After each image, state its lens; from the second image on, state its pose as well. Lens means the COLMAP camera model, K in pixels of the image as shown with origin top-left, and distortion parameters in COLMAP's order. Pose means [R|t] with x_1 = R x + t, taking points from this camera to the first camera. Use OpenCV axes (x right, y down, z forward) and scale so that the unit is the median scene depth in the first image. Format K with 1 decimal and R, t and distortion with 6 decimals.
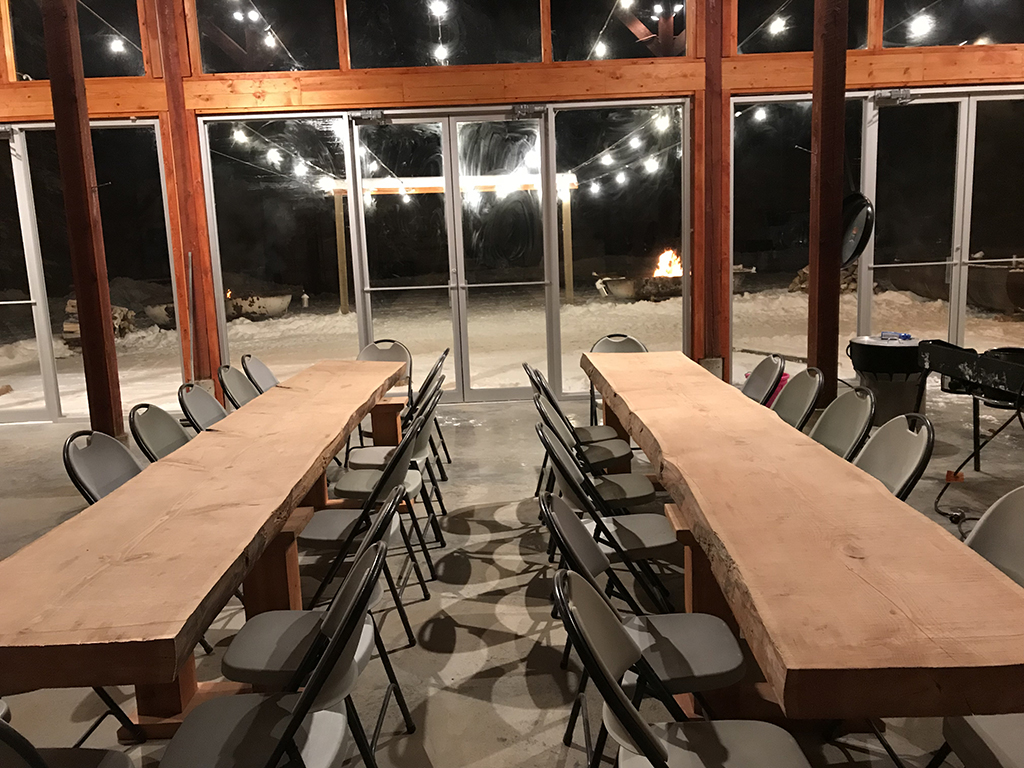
lens RADIAL K [[830.2, 0, 510.3], [0, 830.2, 381.9], [0, 0, 1]] dist [0.025625, -0.012794]
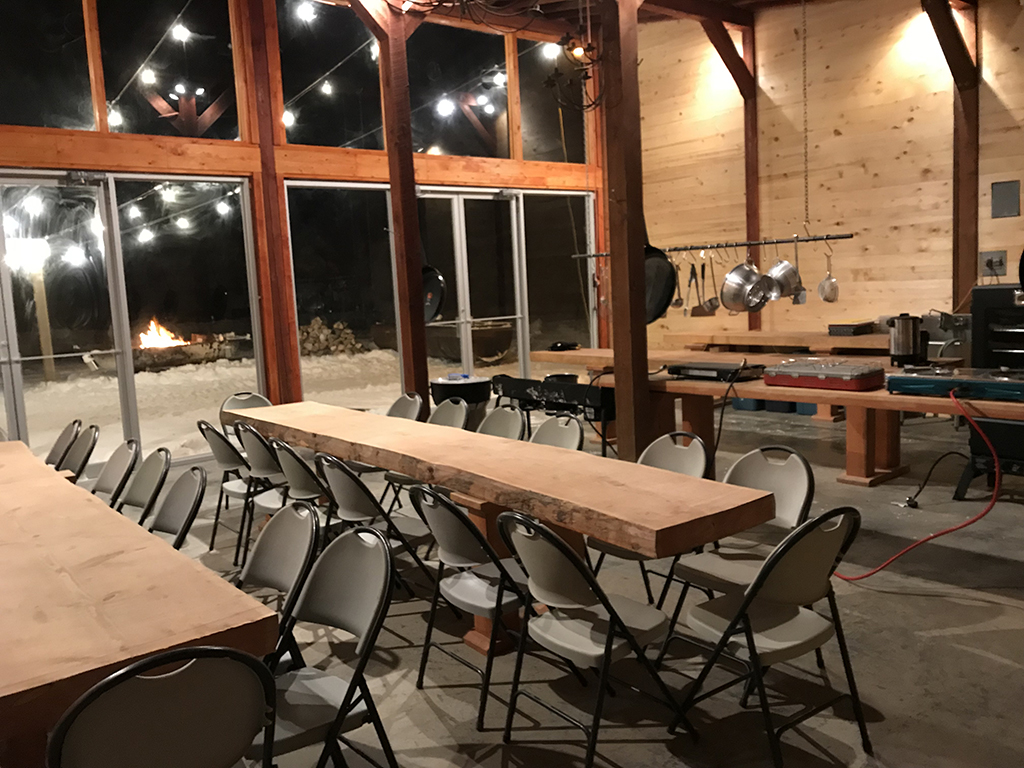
lens RADIAL K [[830.2, 0, 514.4], [0, 830.2, 380.2], [0, 0, 1]] dist [0.025625, -0.012794]
pose [[0.794379, -0.071187, 0.603237, -0.184551], [0.121943, 0.991580, -0.043567, 0.012845], [-0.595056, 0.108169, 0.796372, -0.051946]]
